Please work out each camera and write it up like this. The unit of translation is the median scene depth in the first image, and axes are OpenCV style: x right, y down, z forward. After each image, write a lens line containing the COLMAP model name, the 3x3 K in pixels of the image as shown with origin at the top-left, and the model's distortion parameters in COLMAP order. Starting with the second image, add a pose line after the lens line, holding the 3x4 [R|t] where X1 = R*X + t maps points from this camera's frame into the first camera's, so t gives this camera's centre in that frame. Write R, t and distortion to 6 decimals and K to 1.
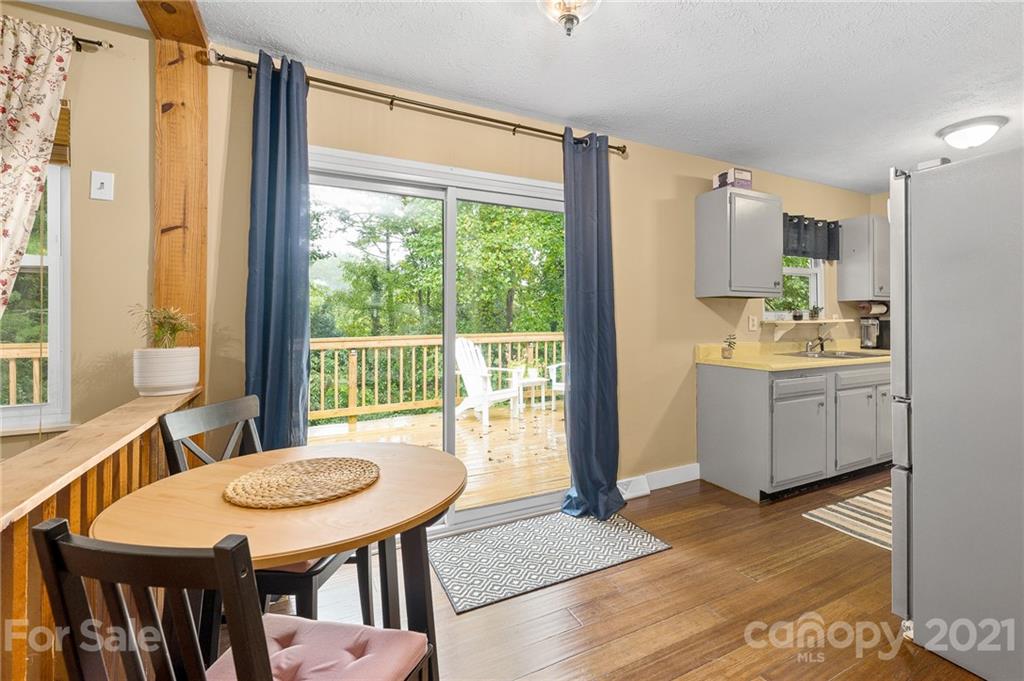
lens RADIAL K [[430.0, 0, 544.8], [0, 430.0, 319.5], [0, 0, 1]] dist [-0.002963, -0.001069]
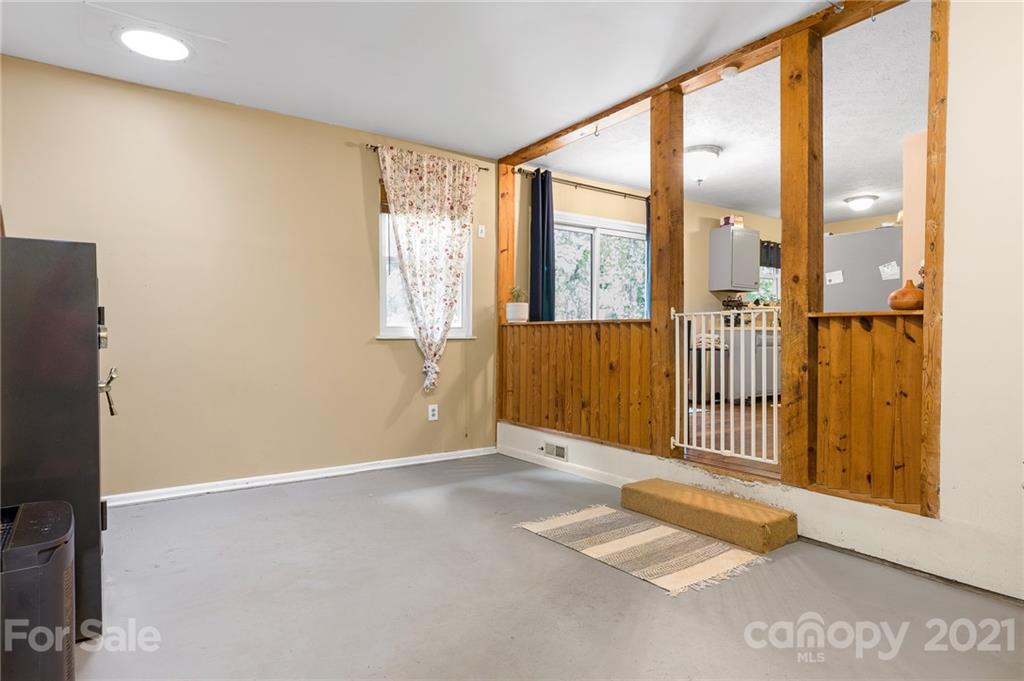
lens RADIAL K [[578.2, 0, 509.5], [0, 578.2, 338.0], [0, 0, 1]] dist [0.004421, 0.000735]
pose [[0.991222, 0.003145, 0.132173, -0.971882], [-0.002826, 0.999993, -0.002601, 0.189864], [-0.132180, 0.002205, 0.991223, -1.514567]]
